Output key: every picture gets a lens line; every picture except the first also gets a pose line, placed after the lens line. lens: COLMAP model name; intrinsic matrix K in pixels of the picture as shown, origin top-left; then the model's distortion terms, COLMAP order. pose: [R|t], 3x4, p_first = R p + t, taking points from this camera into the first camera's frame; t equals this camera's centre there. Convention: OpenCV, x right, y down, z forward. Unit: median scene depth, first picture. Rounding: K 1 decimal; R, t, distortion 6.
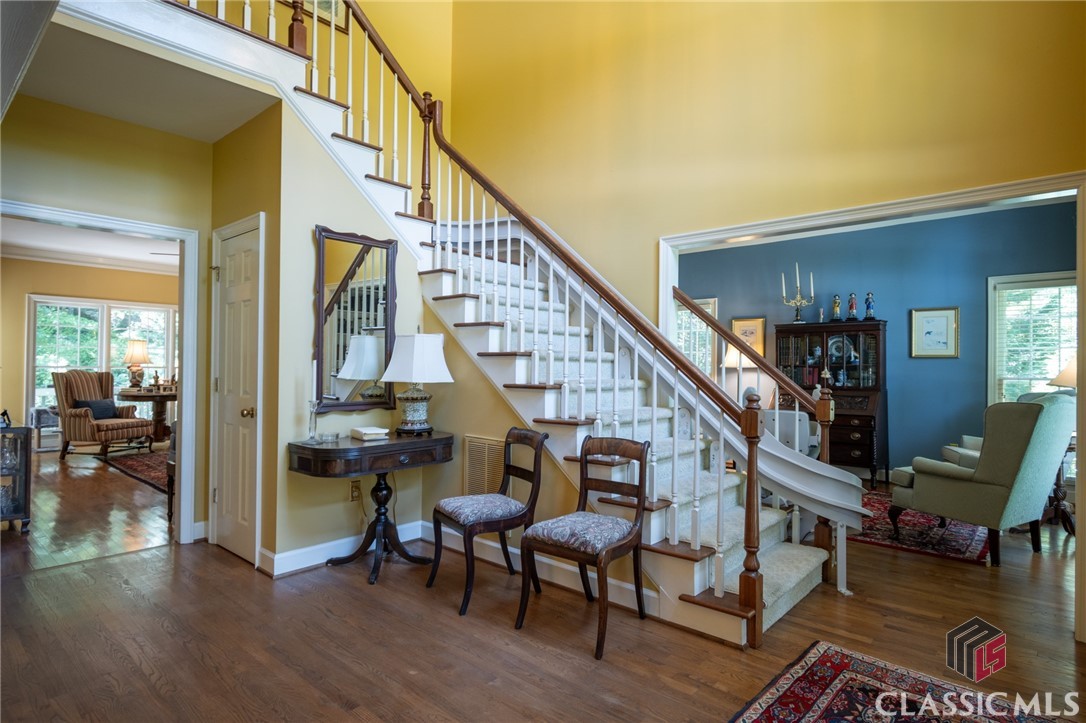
lens RADIAL K [[573.3, 0, 543.0], [0, 573.3, 361.5], [0, 0, 1]] dist [-0.000539, -0.001872]
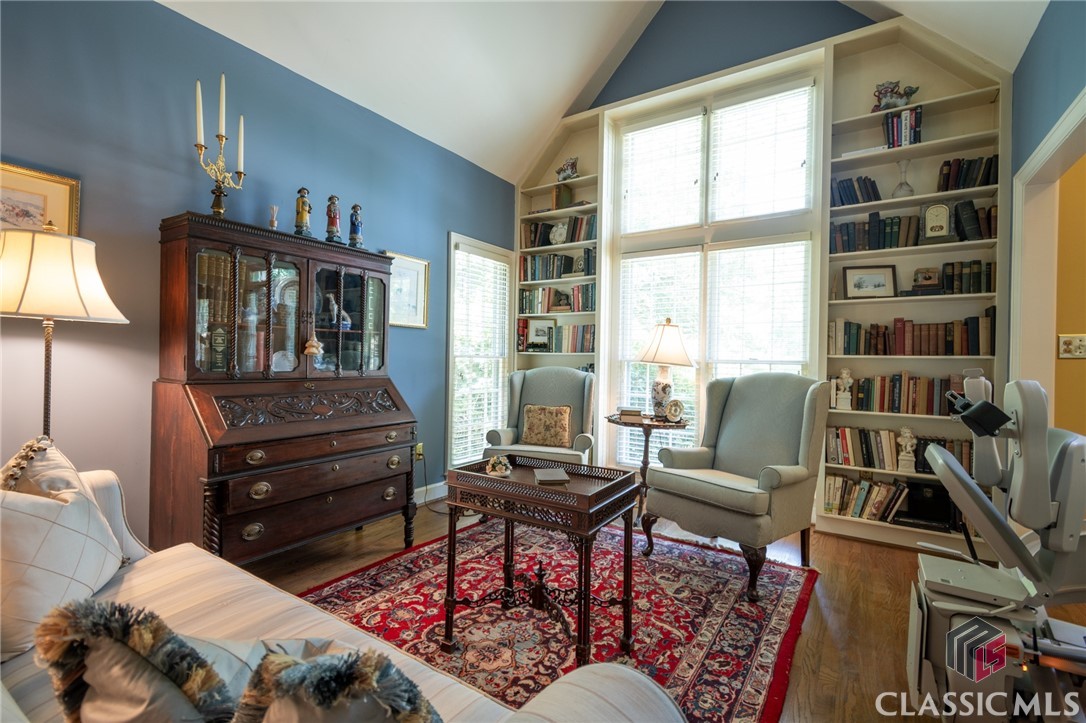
lens RADIAL K [[488.0, 0, 543.0], [0, 488.0, 361.5], [0, 0, 1]] dist [0.001246, -0.000443]
pose [[-0.148000, -0.009103, 0.988945, 0.065935], [-0.026704, 0.999630, 0.005205, 0.028075], [-0.988627, -0.025638, -0.148188, 0.895516]]
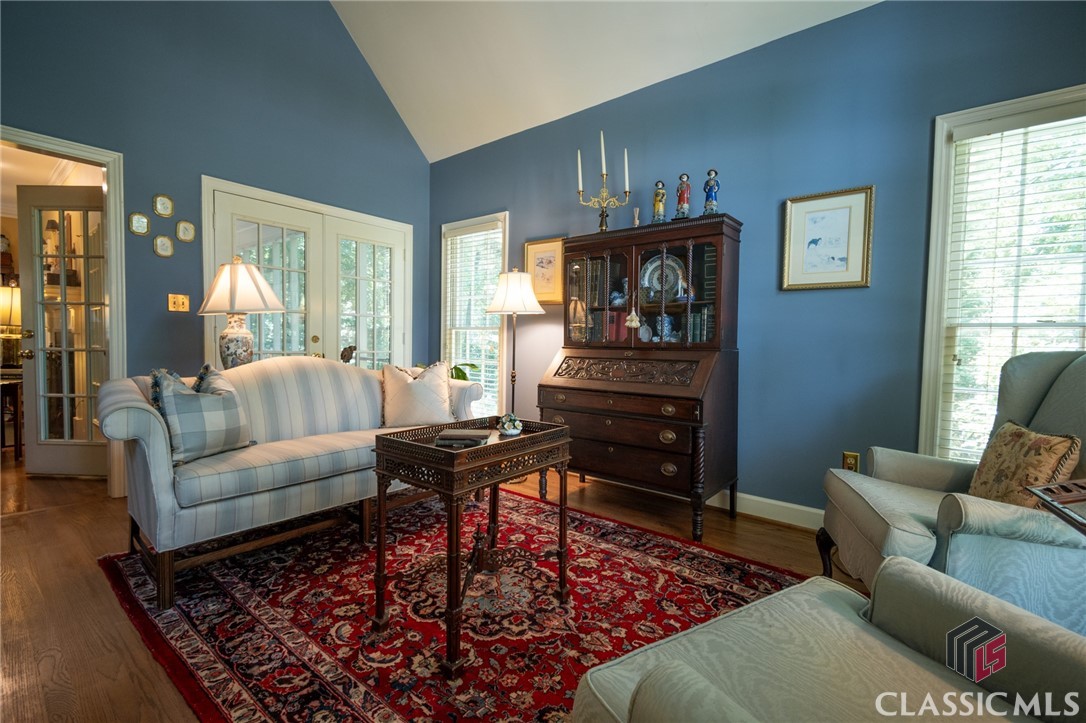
lens RADIAL K [[473.2, 0, 543.0], [0, 473.2, 361.5], [0, 0, 1]] dist [0.002816, 0.000354]
pose [[0.998767, 0.011843, 0.048208, 0.395821], [-0.014156, 0.998750, 0.047936, 0.041809], [-0.047580, -0.048559, 0.997686, 0.559588]]
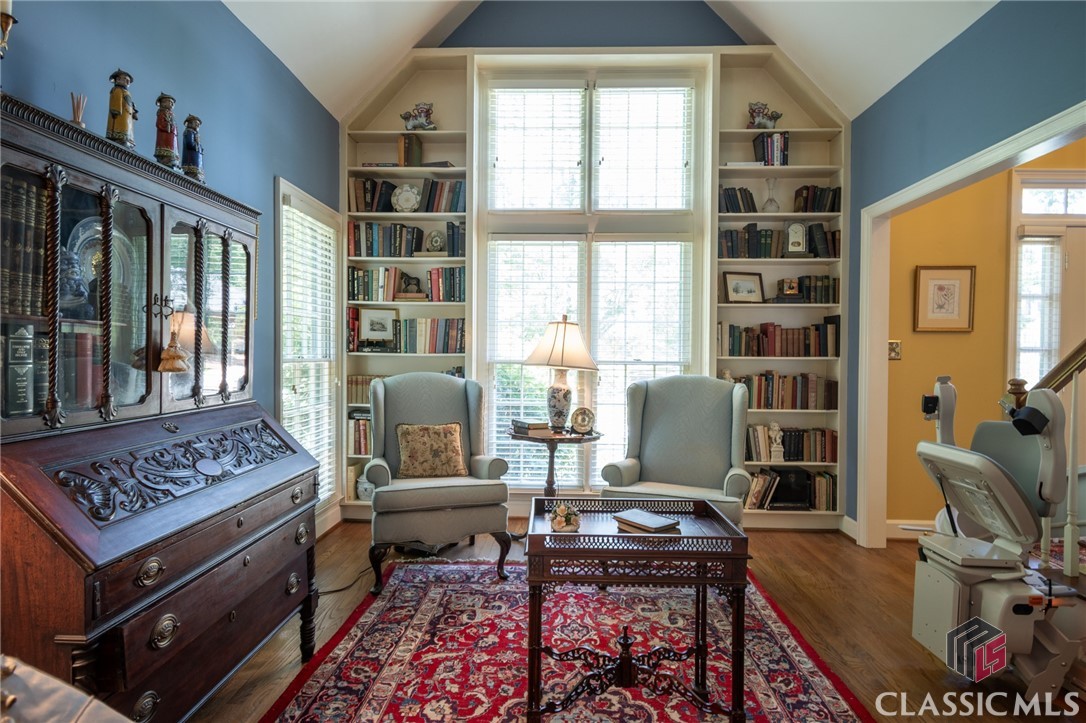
lens RADIAL K [[573.3, 0, 543.0], [0, 573.3, 361.5], [0, 0, 1]] dist [-0.000539, -0.001872]
pose [[-0.643539, -0.019083, 0.765176, 0.176890], [-0.017855, 0.999791, 0.009918, 0.018439], [-0.765205, -0.007279, -0.643745, 1.070455]]
